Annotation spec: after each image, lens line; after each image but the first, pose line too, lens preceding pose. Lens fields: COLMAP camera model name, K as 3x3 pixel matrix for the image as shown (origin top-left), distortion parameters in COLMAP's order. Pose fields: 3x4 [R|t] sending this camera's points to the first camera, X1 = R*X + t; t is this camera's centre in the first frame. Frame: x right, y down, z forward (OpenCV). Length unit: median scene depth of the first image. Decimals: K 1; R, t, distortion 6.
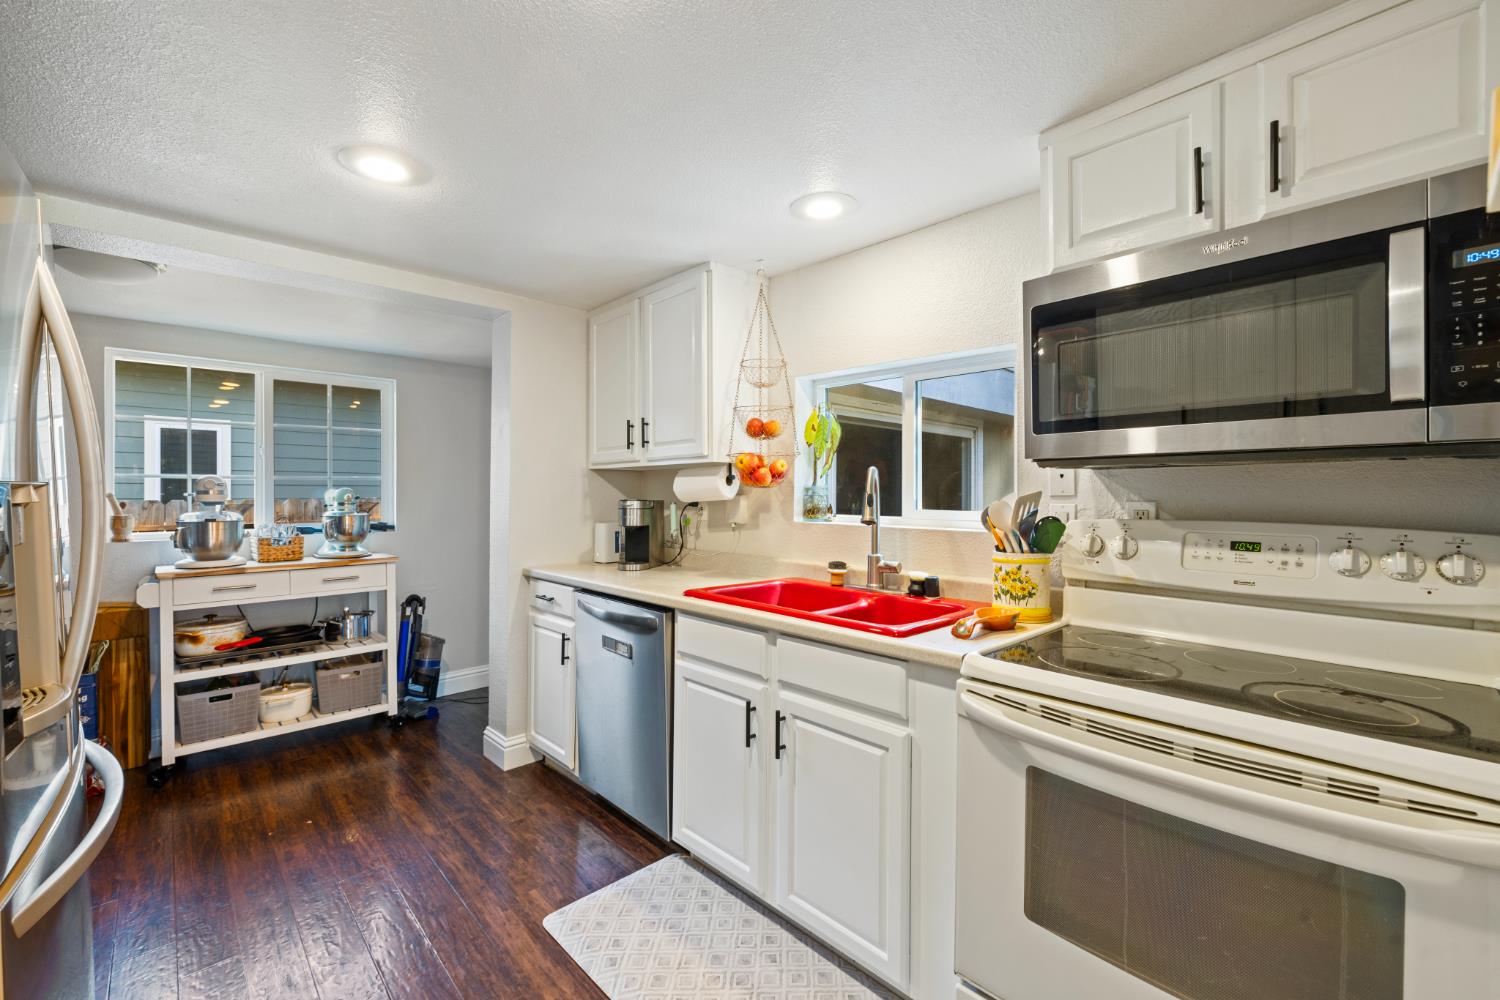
lens RADIAL K [[637.2, 0, 747.0], [0, 637.2, 499.3], [0, 0, 1]] dist [-0.002317, 0.001580]
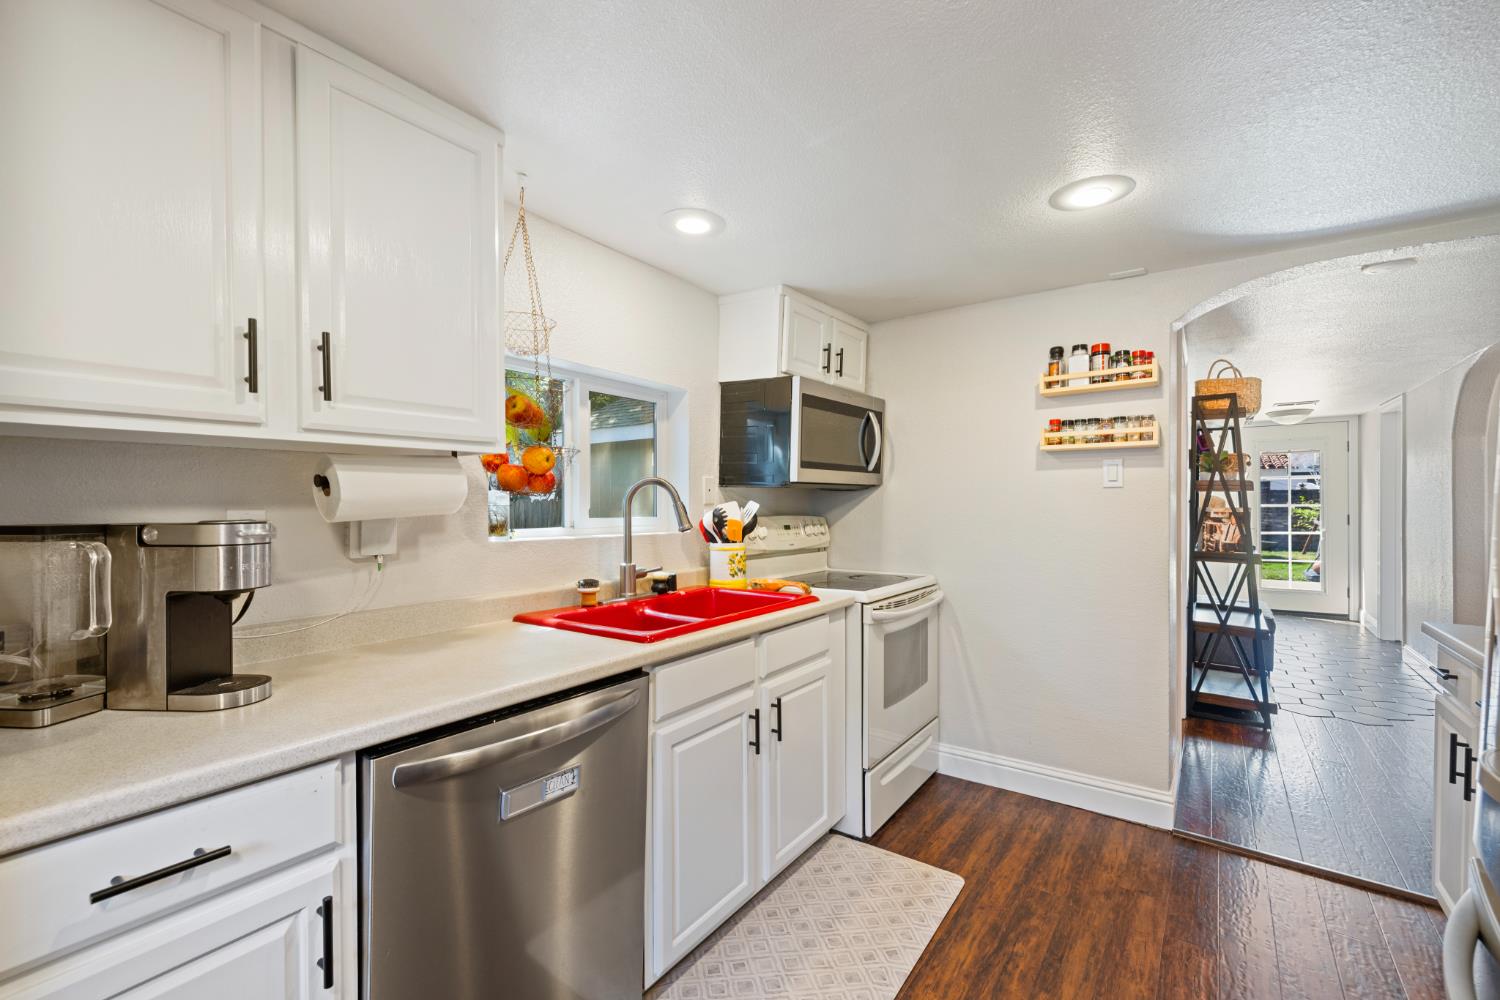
lens RADIAL K [[637.2, 0, 746.6], [0, 637.2, 502.9], [0, 0, 1]] dist [-0.002317, 0.001580]
pose [[-0.200828, -0.004541, 0.979616, -0.878957], [0.005275, 0.999970, 0.005717, -0.014625], [-0.979612, 0.006316, -0.200798, 1.083947]]
